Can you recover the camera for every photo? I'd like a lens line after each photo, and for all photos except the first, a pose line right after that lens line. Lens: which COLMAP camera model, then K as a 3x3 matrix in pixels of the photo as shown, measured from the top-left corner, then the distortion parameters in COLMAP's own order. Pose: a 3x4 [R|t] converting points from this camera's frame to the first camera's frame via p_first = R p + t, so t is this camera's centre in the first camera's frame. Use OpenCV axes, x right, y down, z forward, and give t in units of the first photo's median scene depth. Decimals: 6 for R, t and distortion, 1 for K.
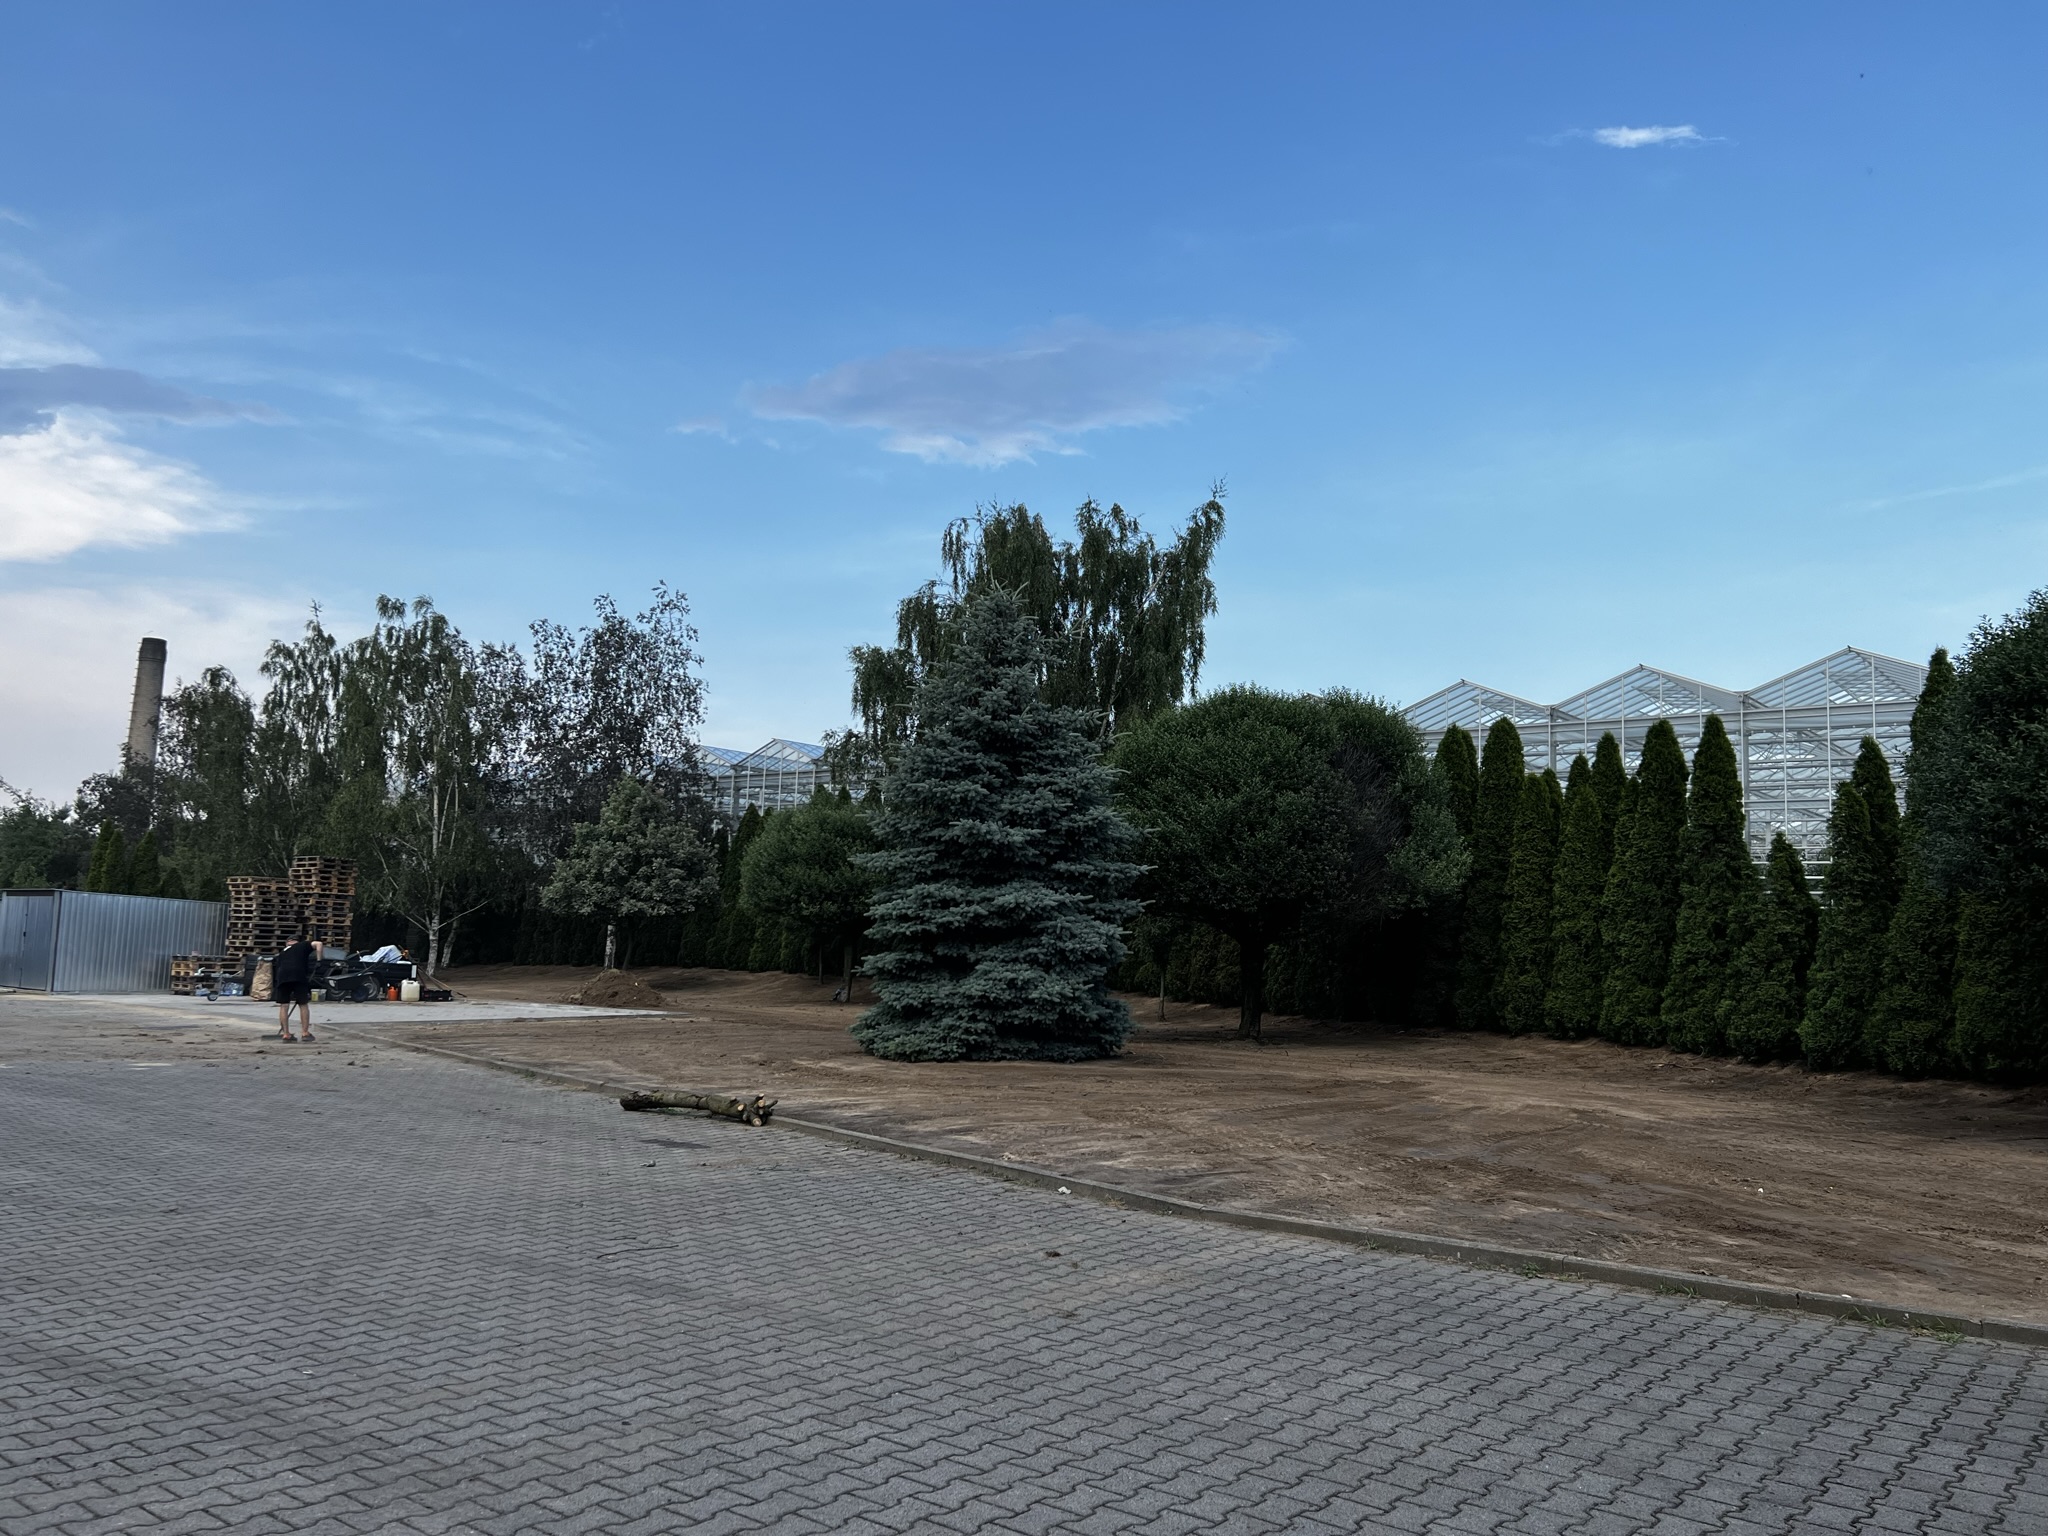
lens RADIAL K [[1531.5, 0, 1031.3], [0, 1531.5, 773.8], [0, 0, 1]] dist [0.104661, -0.153638]
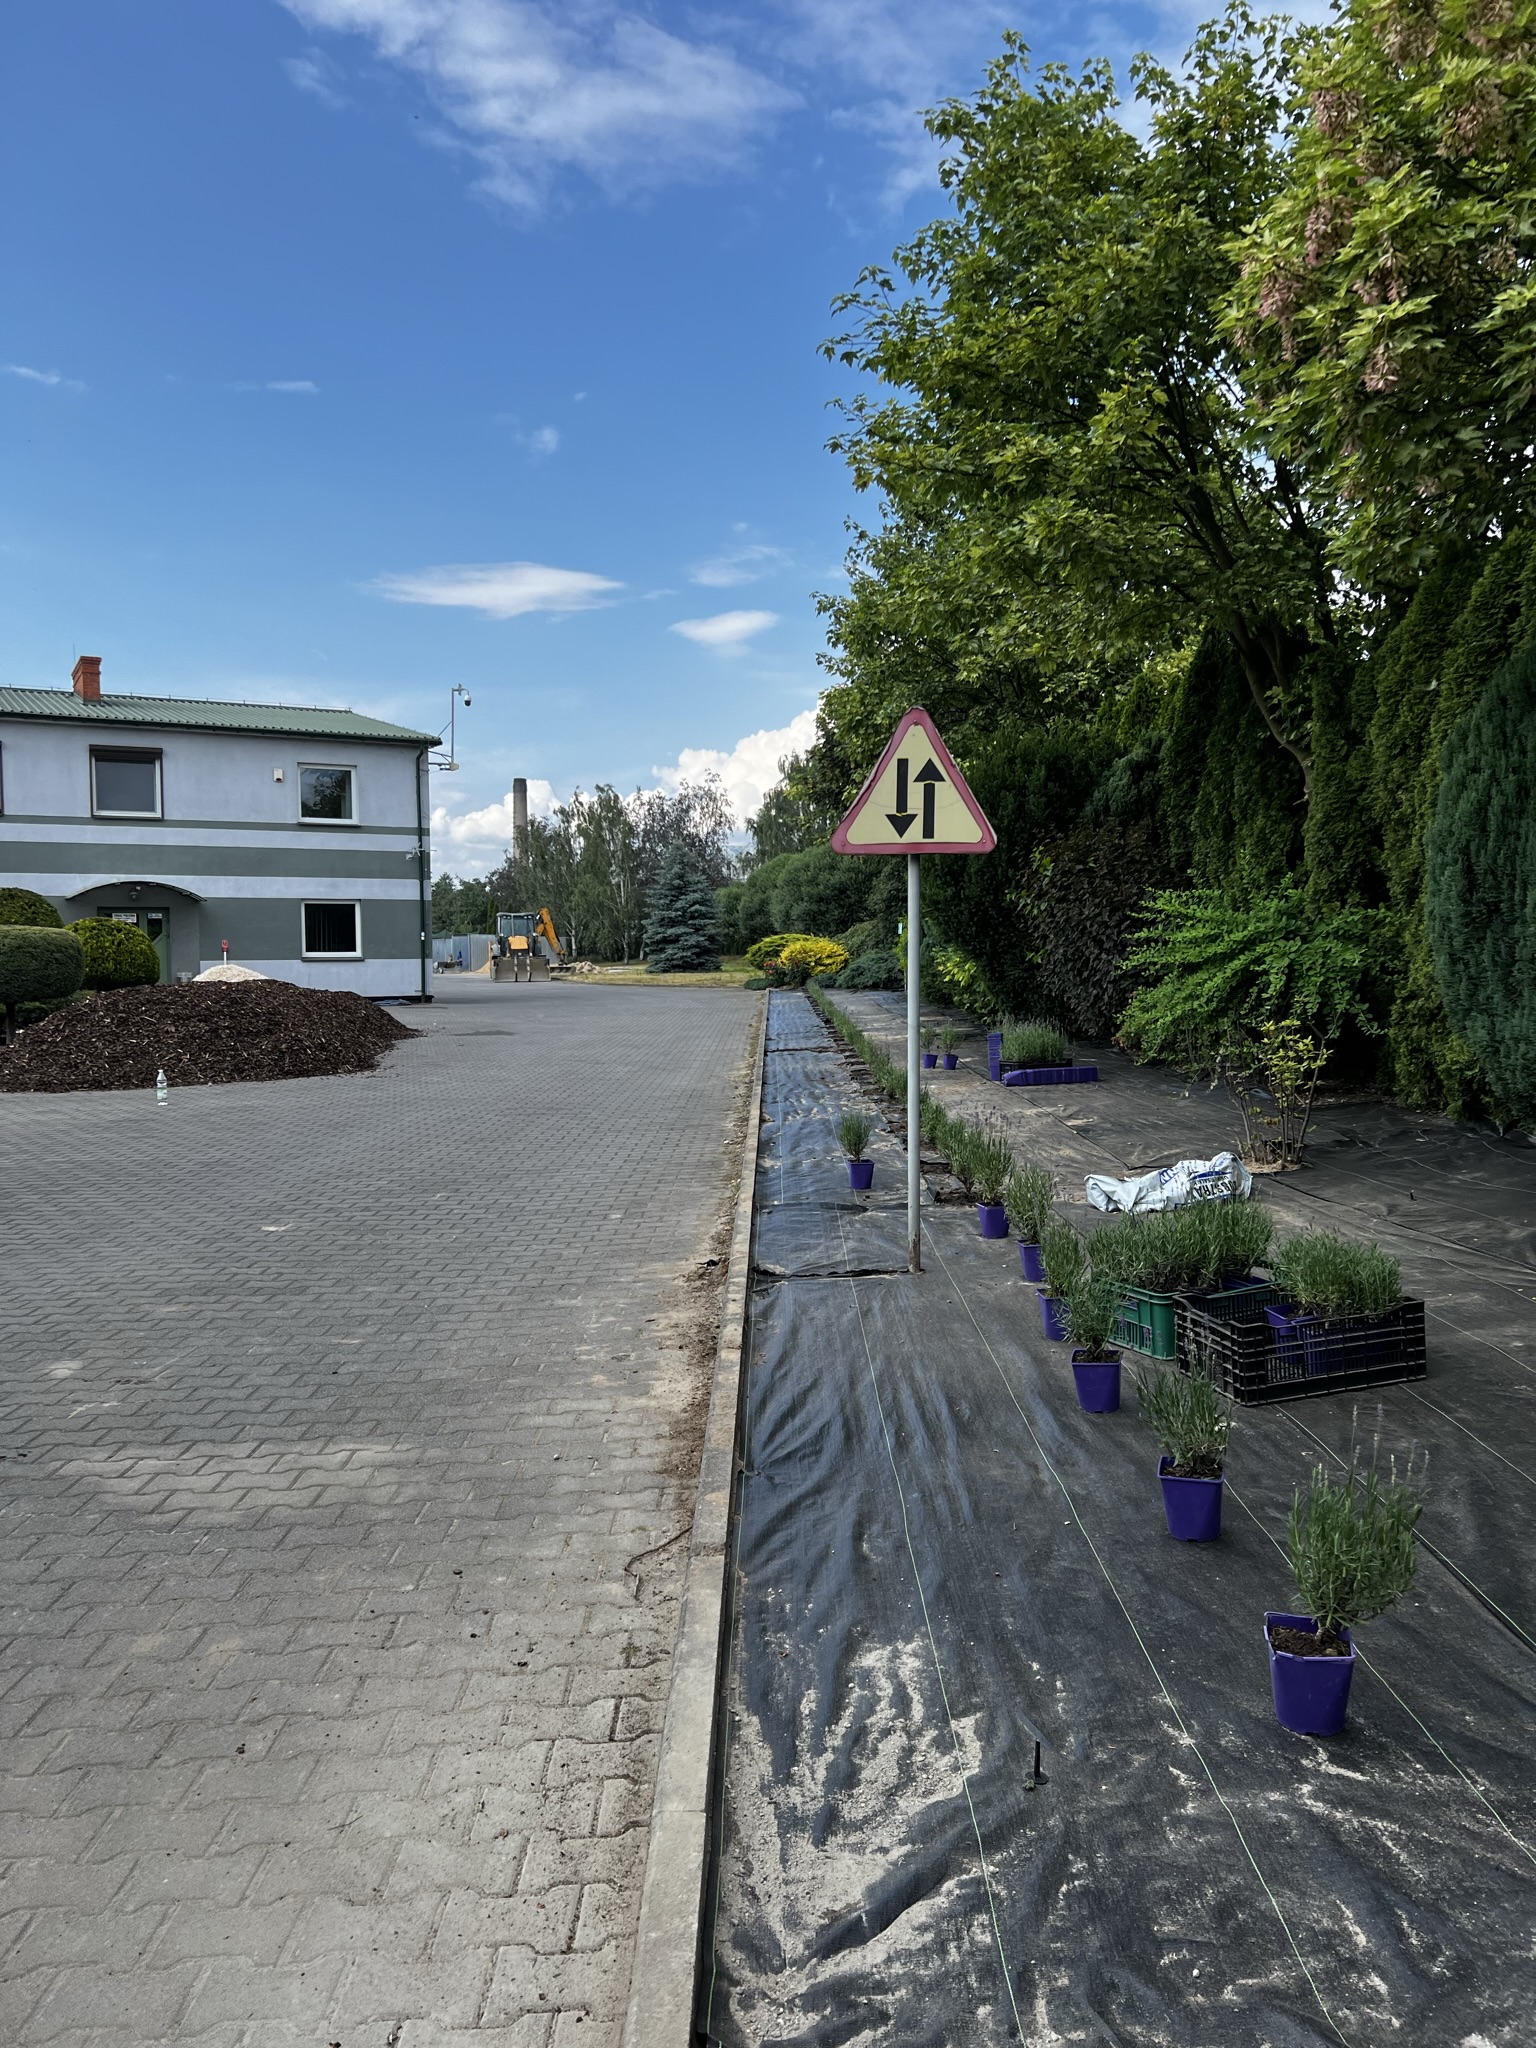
lens RADIAL K [[1531.5, 0, 692.5], [0, 1531.5, 1076.4], [0, 0, 1]] dist [0.104661, -0.153638]
pose [[0.902694, -0.000290, -0.430282, 0.806567], [0.084599, 0.980601, 0.176819, -0.112671], [0.421884, -0.196015, 0.885207, -1.158725]]
